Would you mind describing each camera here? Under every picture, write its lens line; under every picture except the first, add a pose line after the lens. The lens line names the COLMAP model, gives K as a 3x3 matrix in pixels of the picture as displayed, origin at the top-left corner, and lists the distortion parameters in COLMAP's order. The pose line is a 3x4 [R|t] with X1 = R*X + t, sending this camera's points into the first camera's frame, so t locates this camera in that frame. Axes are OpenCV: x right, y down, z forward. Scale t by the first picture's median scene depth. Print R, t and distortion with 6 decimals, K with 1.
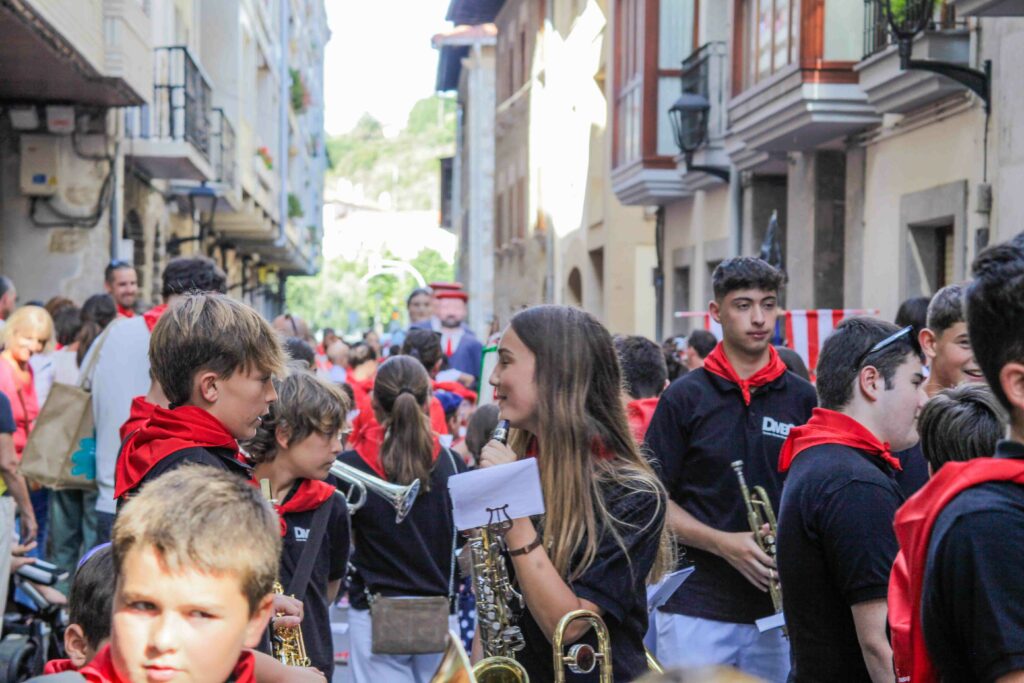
lens RADIAL K [[2369.3, 0, 512.0], [0, 2369.3, 341.5], [0, 0, 1]] dist [0.642440, -5.041331]
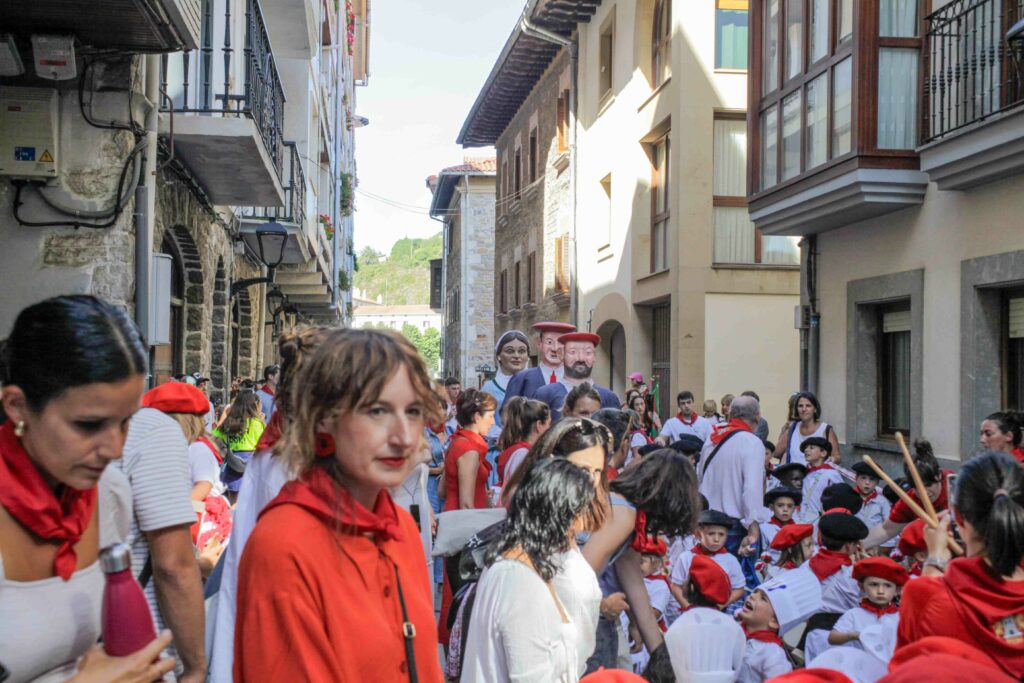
lens RADIAL K [[1318.0, 0, 512.0], [0, 1318.0, 341.5], [0, 0, 1]] dist [0.034288, 0.026423]
pose [[0.998594, 0.000261, 0.053005, -0.072052], [0.001403, 0.999508, -0.031348, -0.003870], [-0.052987, 0.031378, 0.998102, 0.554405]]
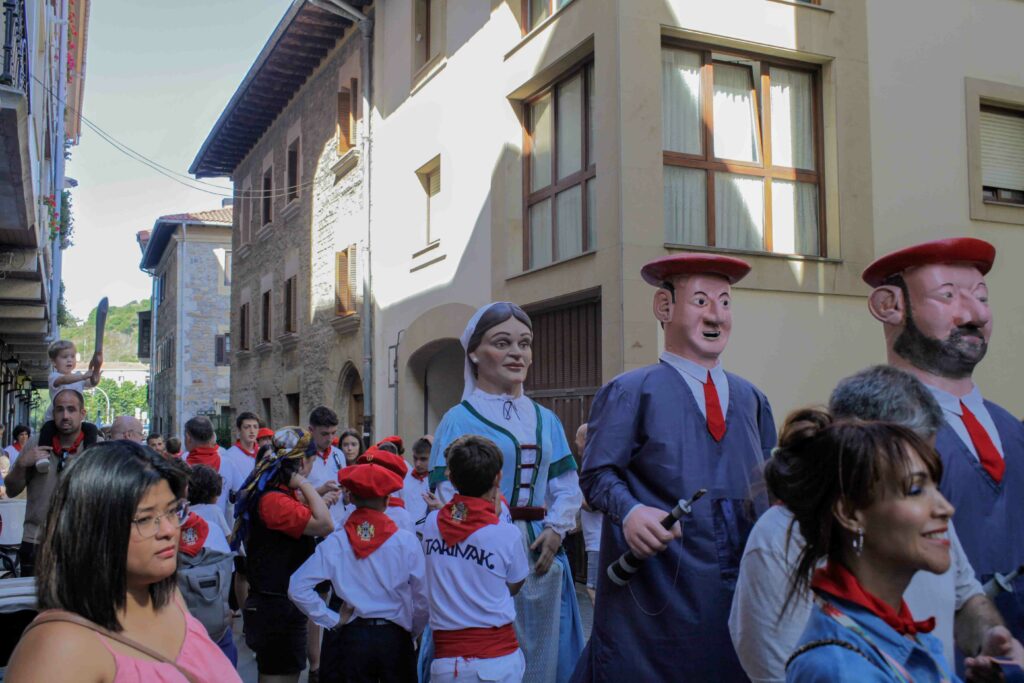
lens RADIAL K [[1040.1, 0, 512.0], [0, 1040.1, 341.5], [0, 0, 1]] dist [-0.087892, 0.137017]
pose [[0.937641, 0.011424, 0.347416, -0.112195], [0.017335, 0.996679, -0.079559, -0.000903], [-0.347172, 0.080620, 0.934330, 0.897161]]
